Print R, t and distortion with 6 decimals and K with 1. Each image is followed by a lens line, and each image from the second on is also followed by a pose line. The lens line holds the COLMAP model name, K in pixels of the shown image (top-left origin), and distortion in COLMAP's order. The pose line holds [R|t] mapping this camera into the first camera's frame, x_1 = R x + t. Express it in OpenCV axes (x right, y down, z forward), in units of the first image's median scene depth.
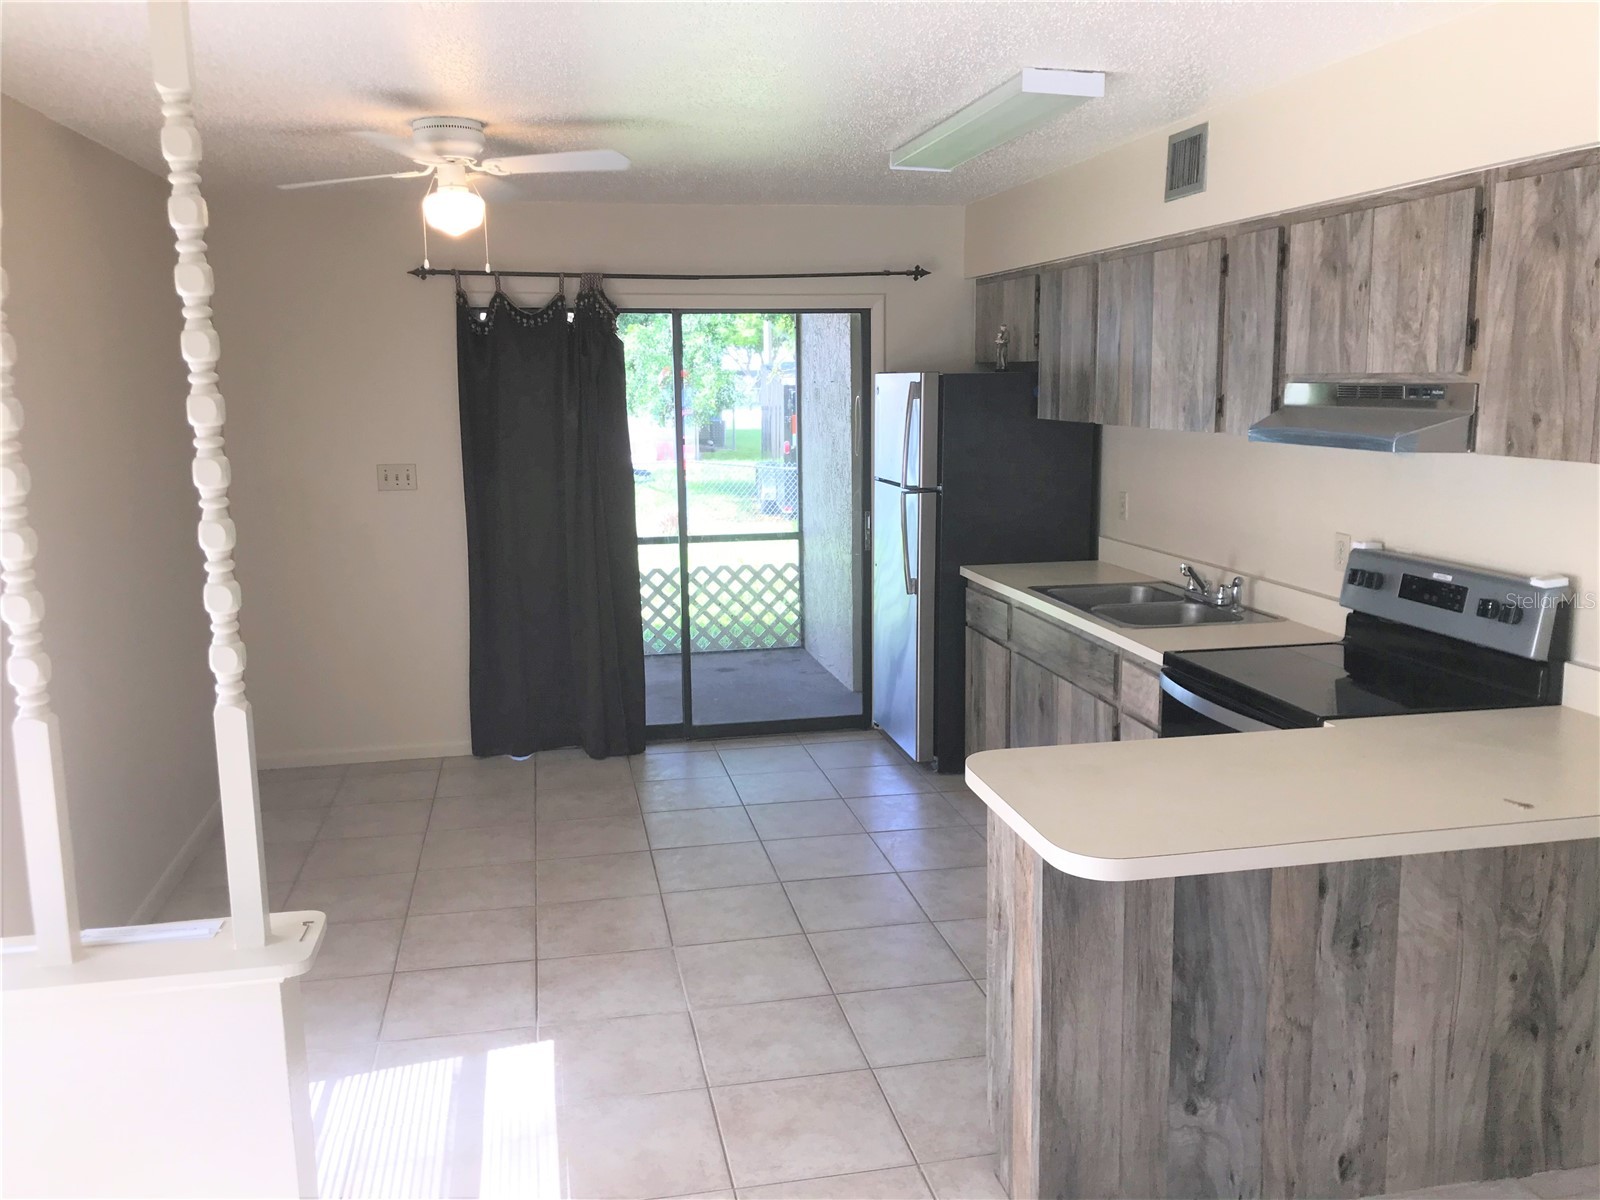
lens RADIAL K [[1316.7, 0, 793.4], [0, 1316.7, 589.8], [0, 0, 1]] dist [0.045596, -0.053924]
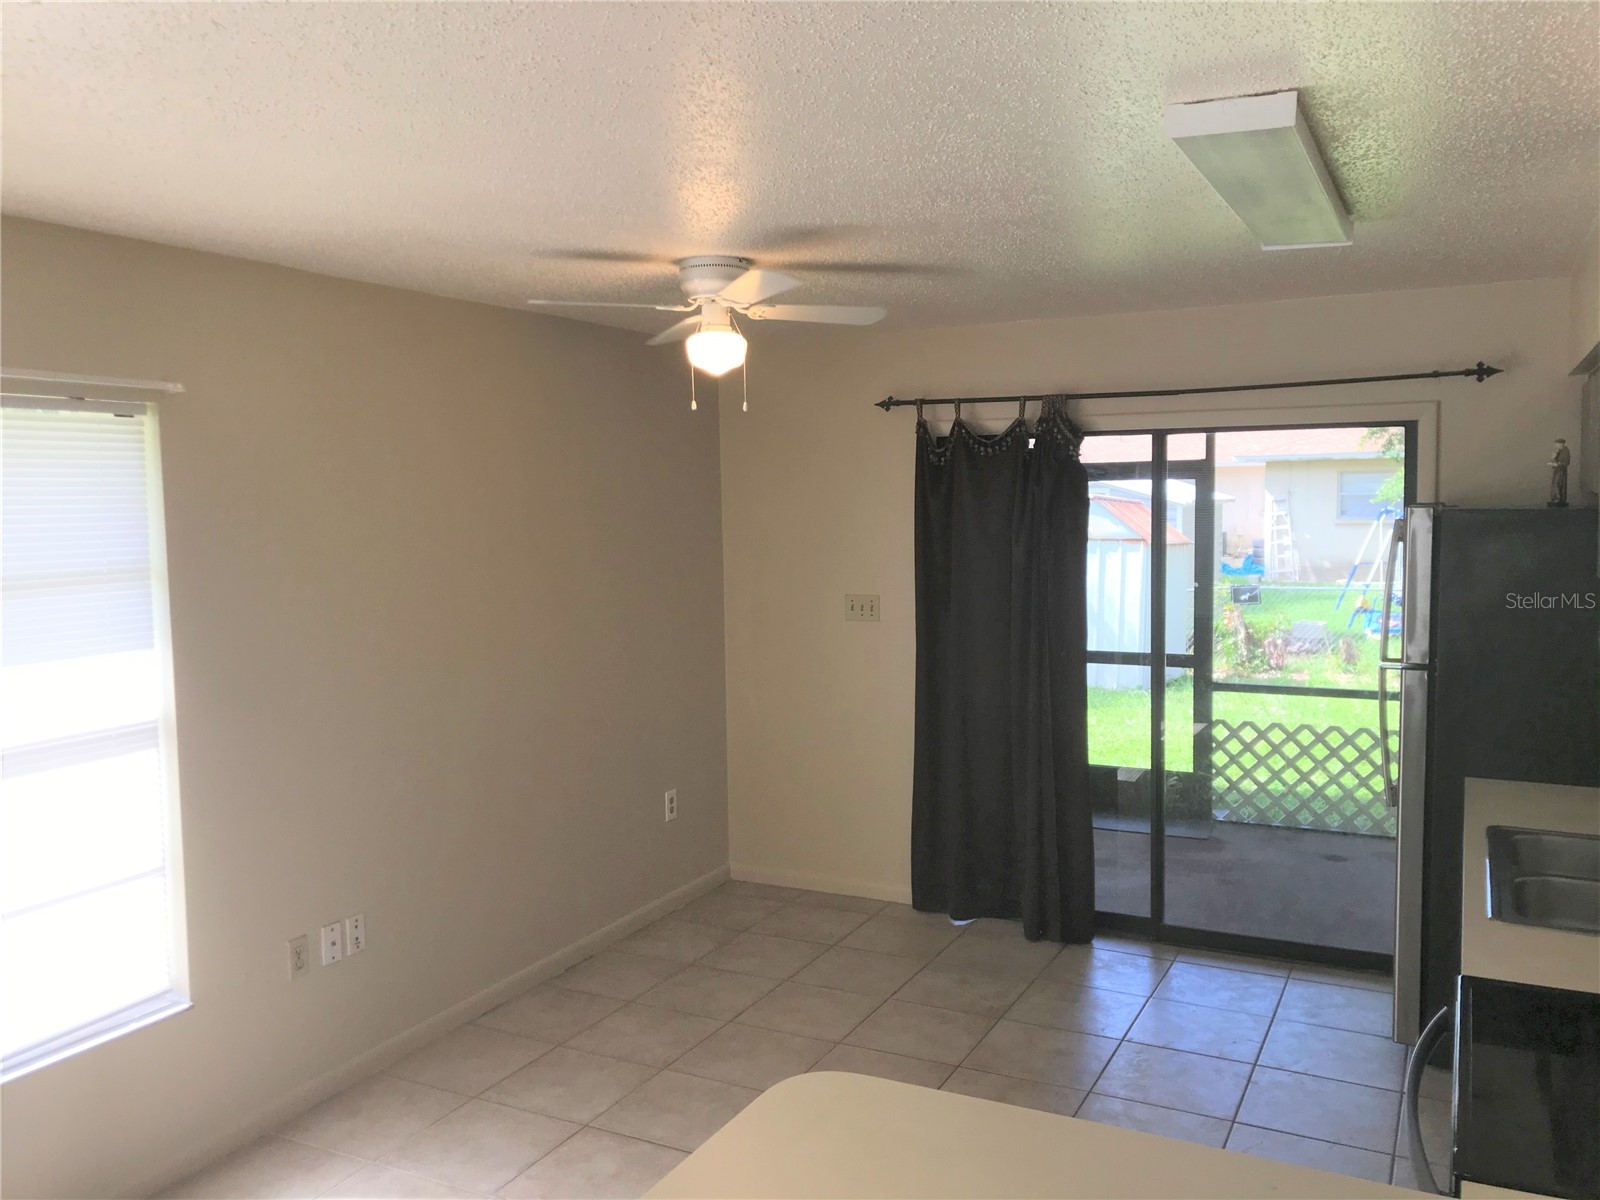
lens RADIAL K [[1316.7, 0, 784.5], [0, 1316.7, 569.3], [0, 0, 1]] dist [0.045596, -0.053924]
pose [[0.780498, 0.035839, -0.624130, 0.372738], [-0.095889, 0.993405, -0.062869, -0.063600], [0.617760, 0.108916, 0.778787, 0.266021]]
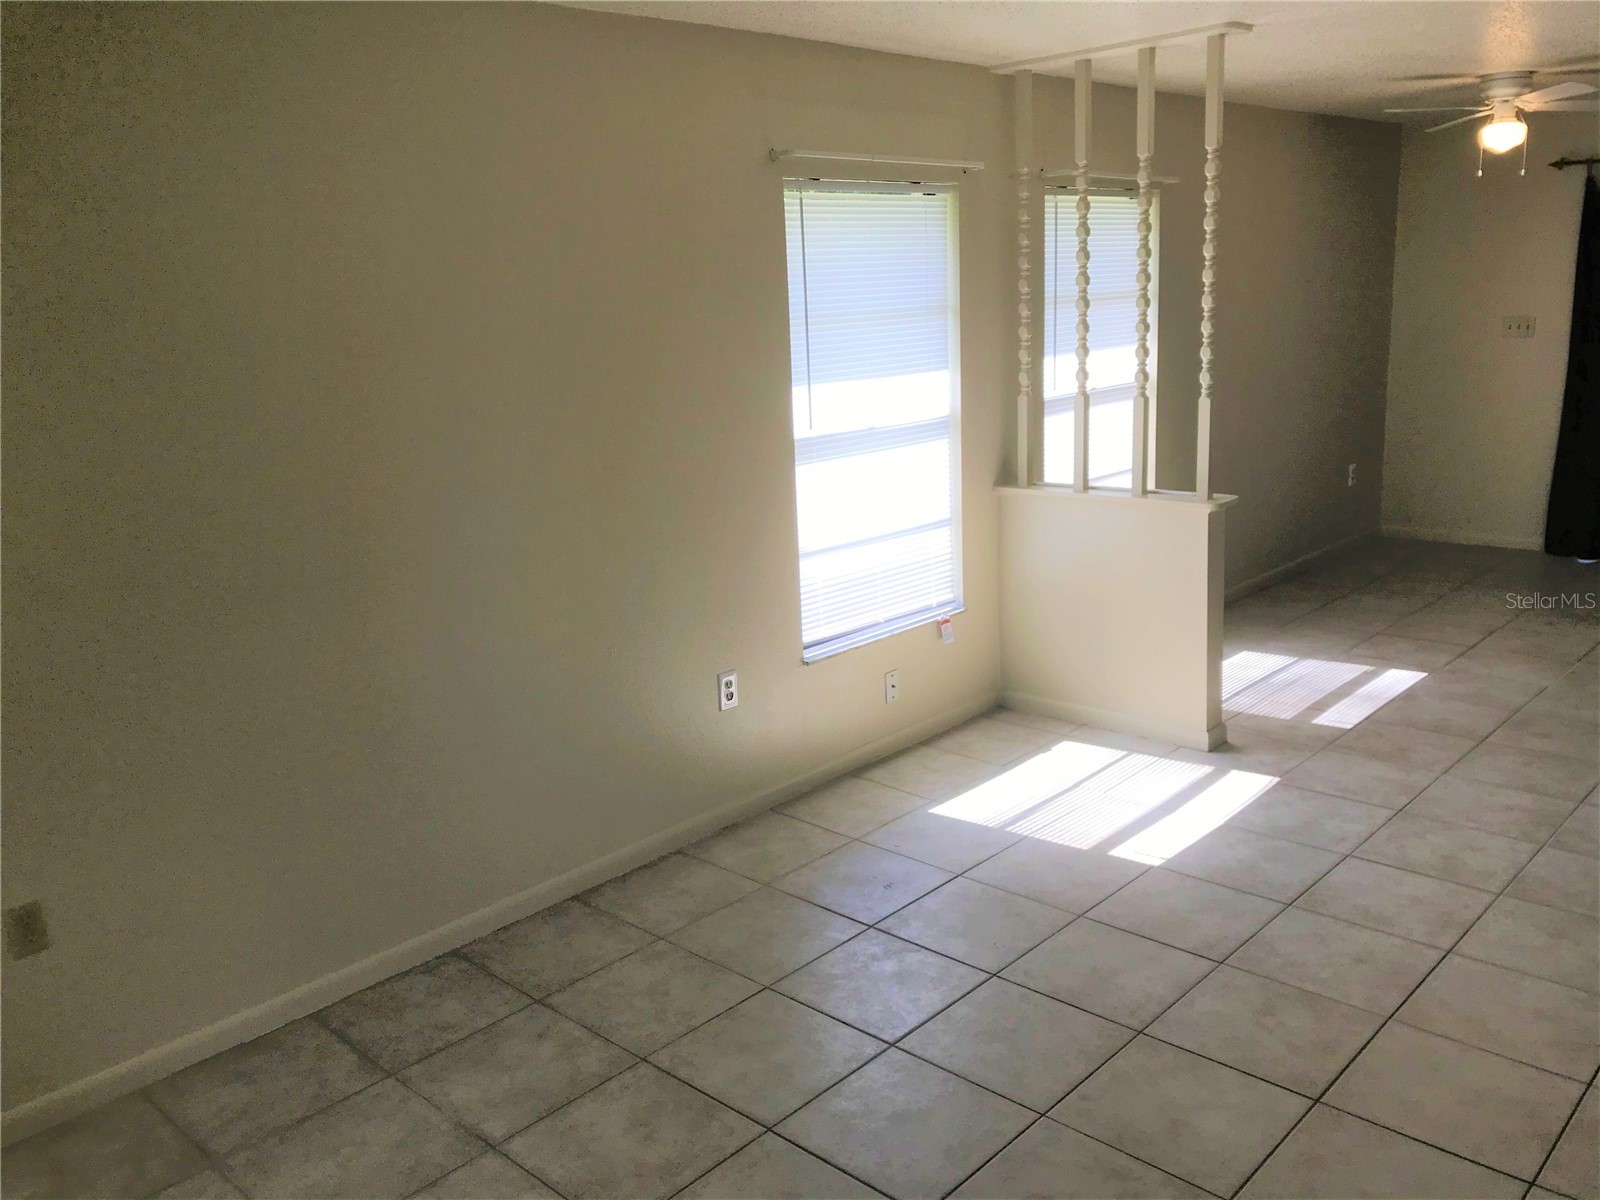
lens RADIAL K [[1371.8, 0, 795.0], [0, 1371.8, 586.8], [0, 0, 1]] dist [0.015378, -0.010987]
pose [[0.587339, 0.173730, -0.790475, 0.541201], [-0.104406, 0.984793, 0.138861, 0.071925], [0.802578, 0.000972, 0.596546, -0.508621]]
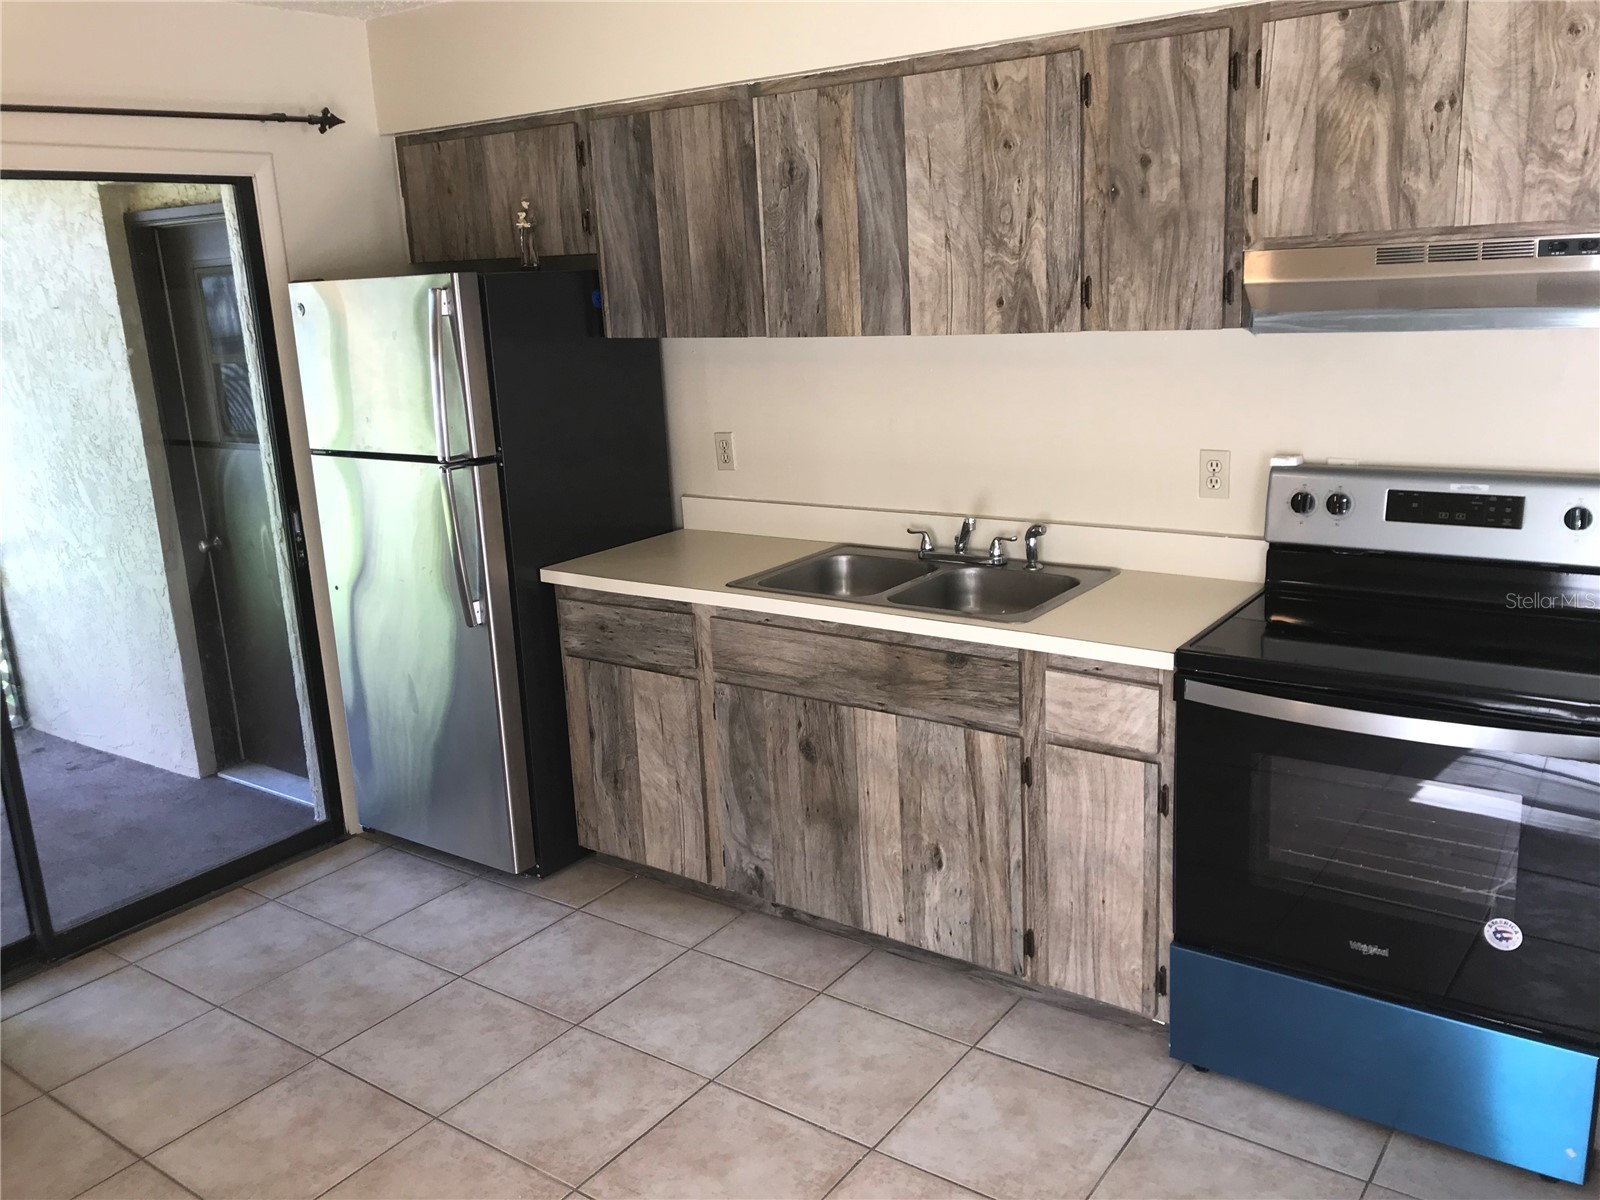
lens RADIAL K [[1316.7, 0, 791.0], [0, 1316.7, 591.0], [0, 0, 1]] dist [0.045596, -0.053924]
pose [[0.737538, -0.186829, 0.648947, -0.280145], [0.150908, 0.982264, 0.111280, -0.081555], [-0.658228, 0.015858, 0.752652, 0.549775]]
